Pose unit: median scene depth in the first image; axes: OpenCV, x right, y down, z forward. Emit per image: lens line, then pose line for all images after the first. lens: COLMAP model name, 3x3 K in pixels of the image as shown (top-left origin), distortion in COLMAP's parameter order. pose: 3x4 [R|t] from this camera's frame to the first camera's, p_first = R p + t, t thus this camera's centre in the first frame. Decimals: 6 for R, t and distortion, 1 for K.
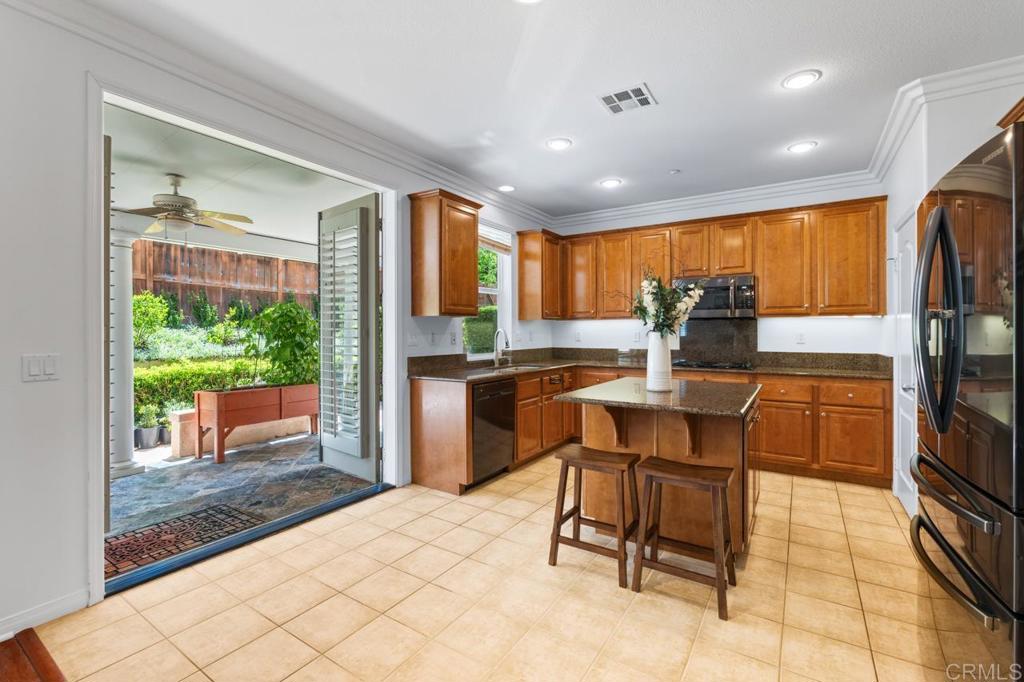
lens RADIAL K [[445.7, 0, 514.6], [0, 445.7, 334.6], [0, 0, 1]] dist [-0.000653, 0.000086]
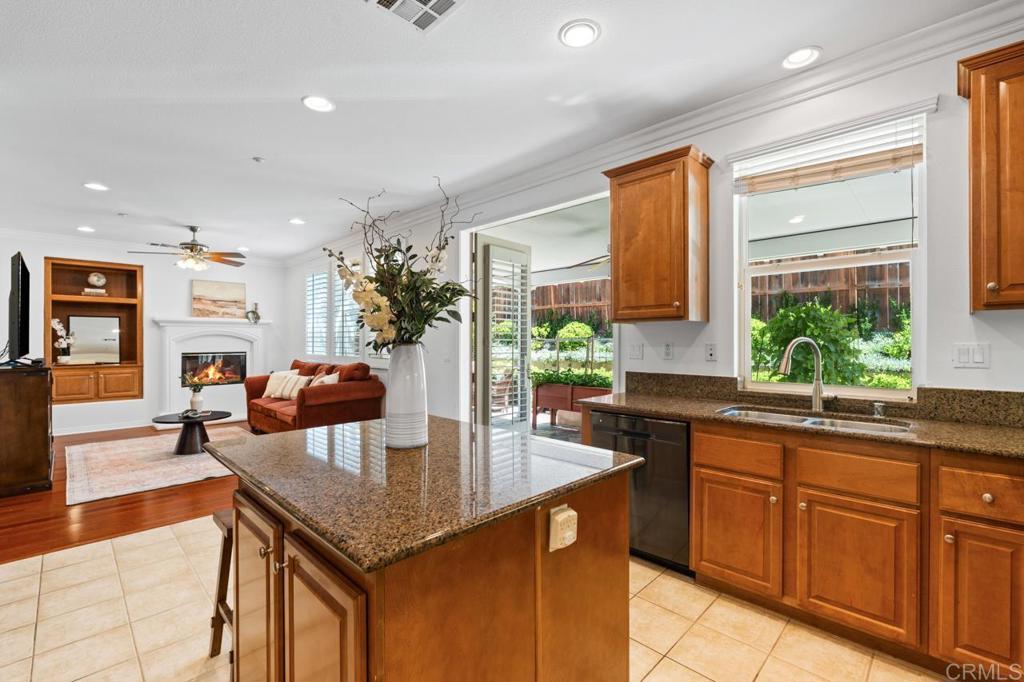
lens RADIAL K [[445.2, 0, 513.0], [0, 445.2, 341.6], [0, 0, 1]] dist [-0.003241, 0.000268]
pose [[-0.199768, 0.003225, -0.979838, 0.627856], [-0.005533, 0.999975, 0.004419, -0.009940], [0.979828, 0.006304, -0.199745, 0.912137]]
